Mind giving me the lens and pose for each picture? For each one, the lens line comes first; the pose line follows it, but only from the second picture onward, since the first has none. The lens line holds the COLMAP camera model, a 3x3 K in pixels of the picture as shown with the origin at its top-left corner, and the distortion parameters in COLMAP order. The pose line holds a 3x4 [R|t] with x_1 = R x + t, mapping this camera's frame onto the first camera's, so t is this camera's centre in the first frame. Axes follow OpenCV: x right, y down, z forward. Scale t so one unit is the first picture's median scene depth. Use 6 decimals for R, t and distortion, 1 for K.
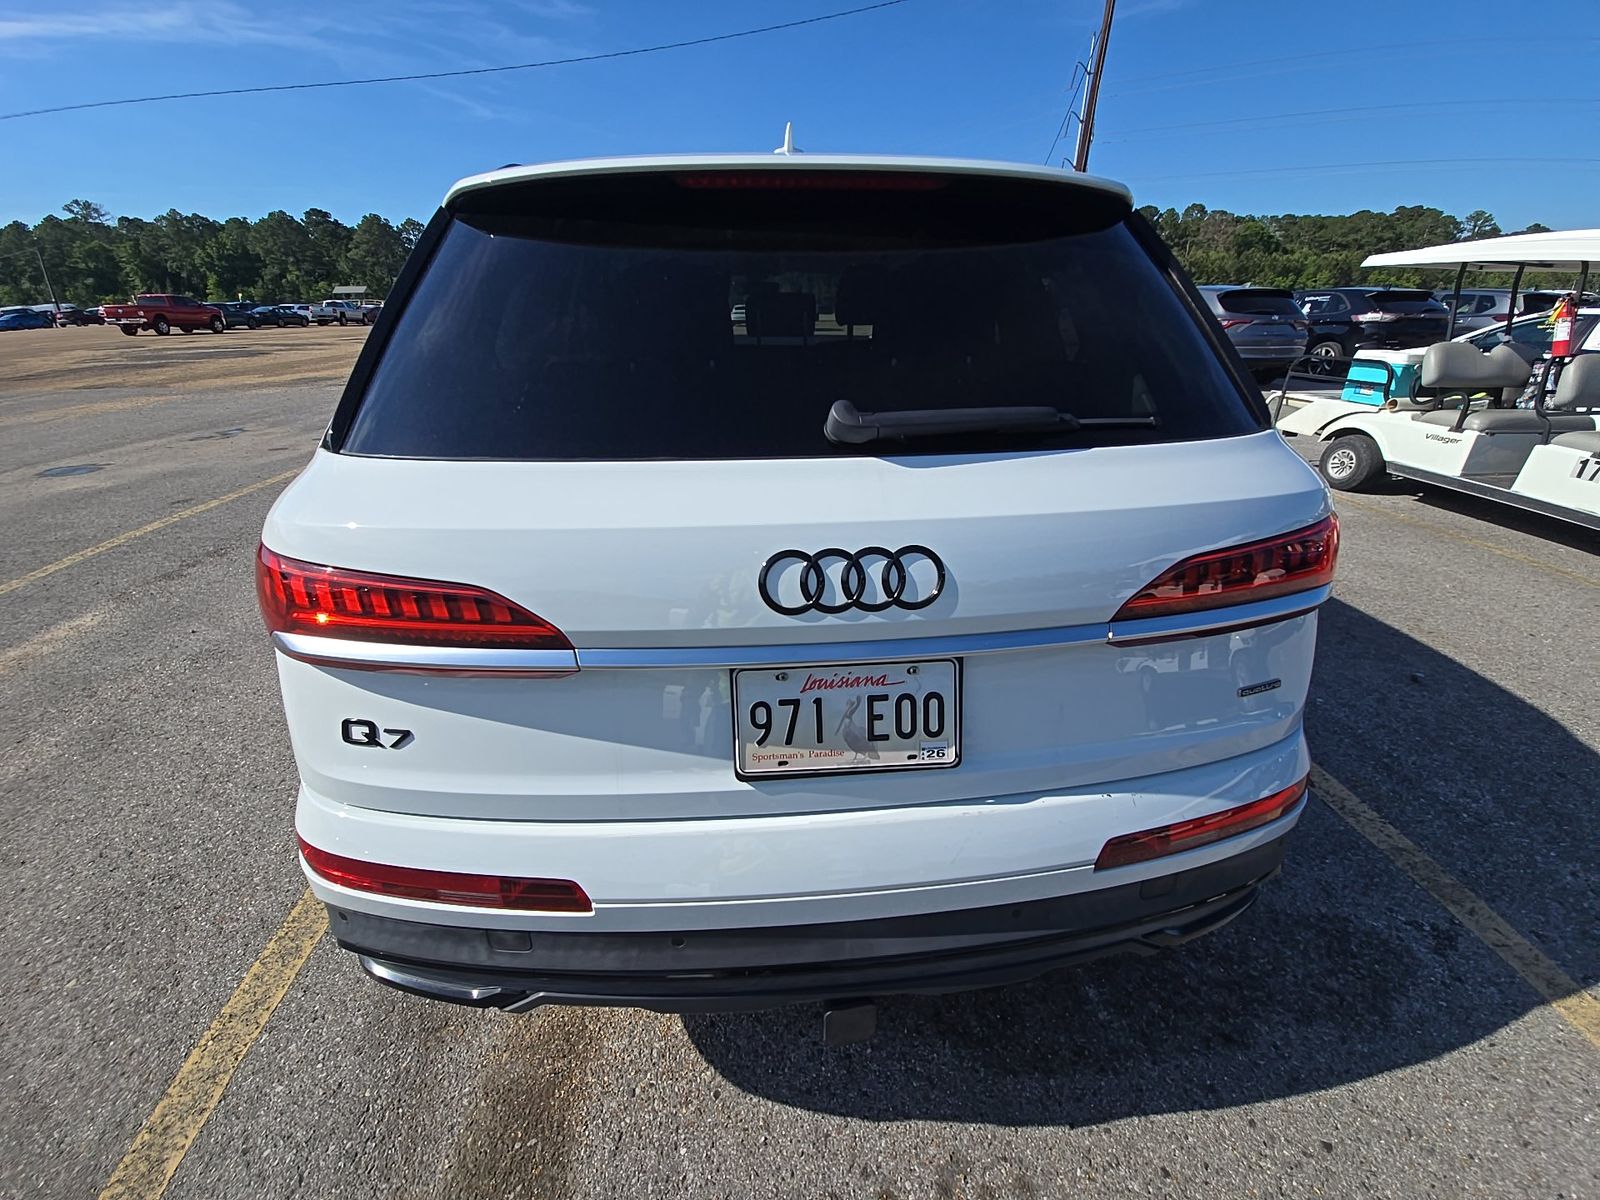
lens RADIAL K [[651.5, 0, 796.8], [0, 651.5, 596.1], [0, 0, 1]] dist [0.014724, -0.011283]
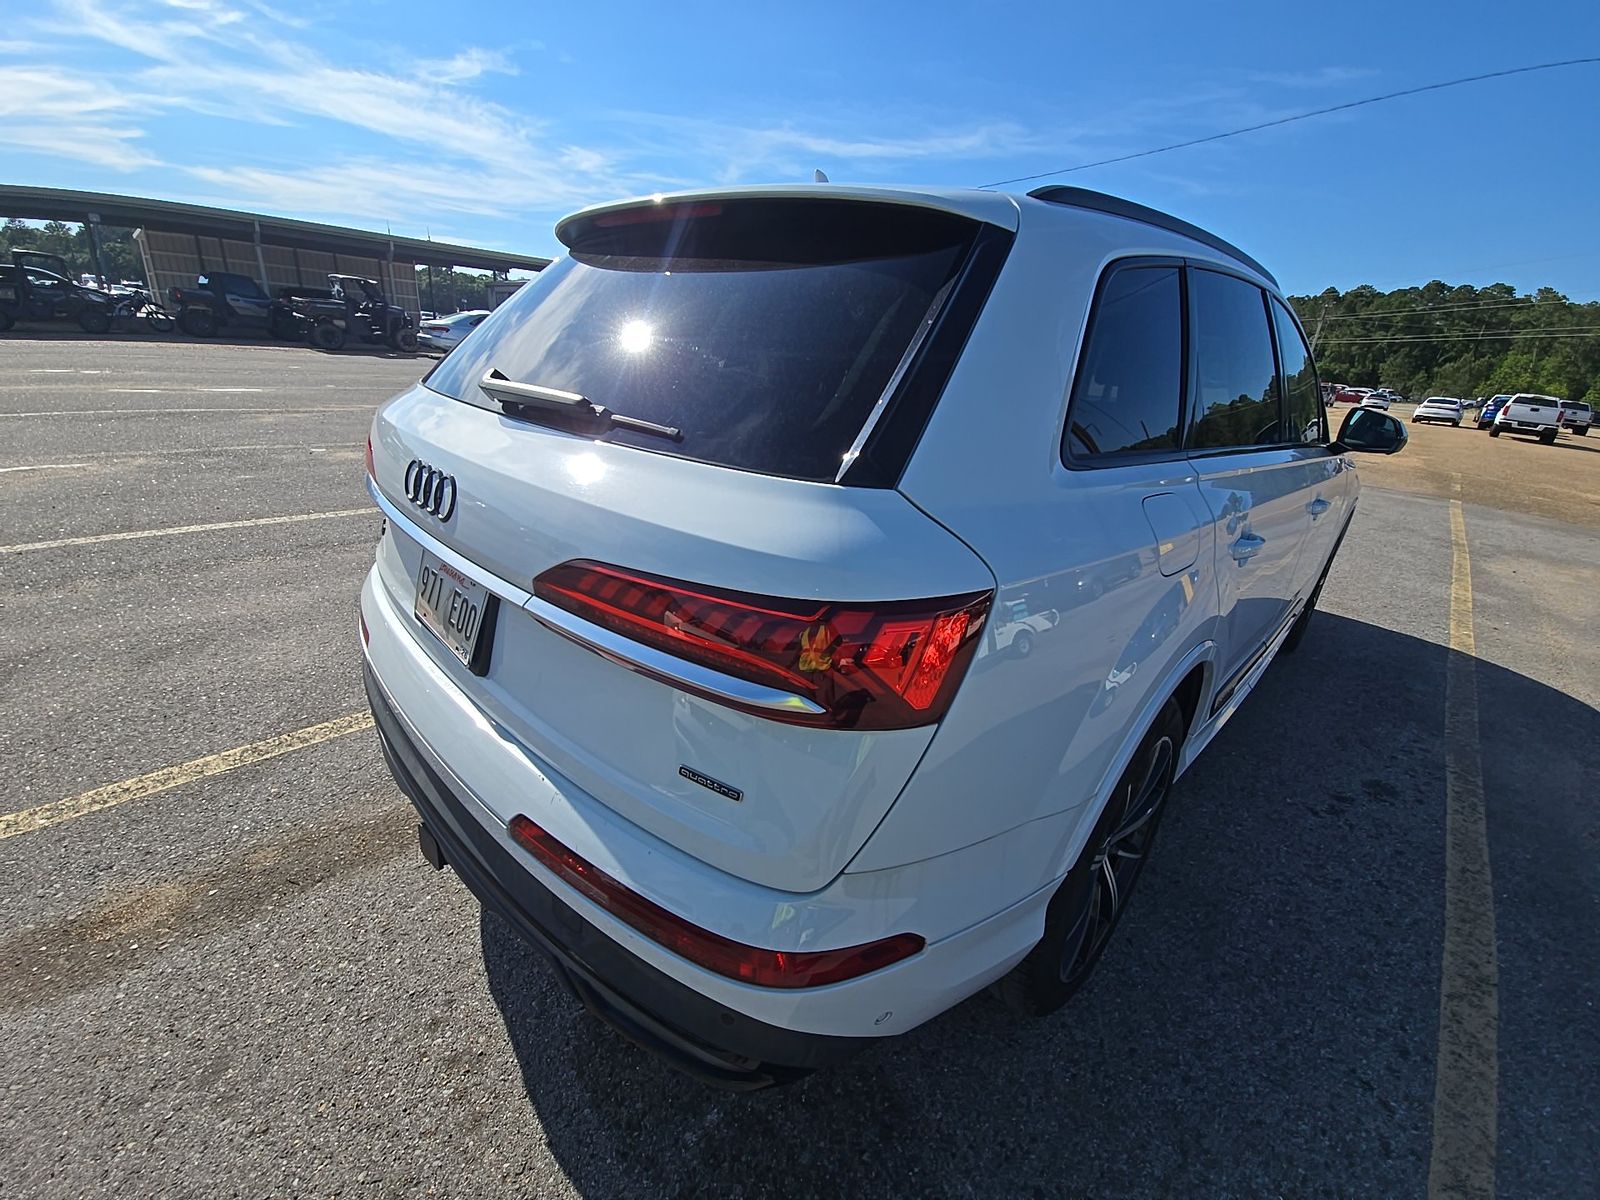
lens RADIAL K [[651.5, 0, 787.5], [0, 651.5, 594.4], [0, 0, 1]] dist [0.014724, -0.011283]
pose [[0.637254, 0.327806, -0.697460, 1.041701], [-0.388178, 0.918365, 0.076962, -0.141378], [0.665751, 0.221695, 0.712479, 0.365728]]
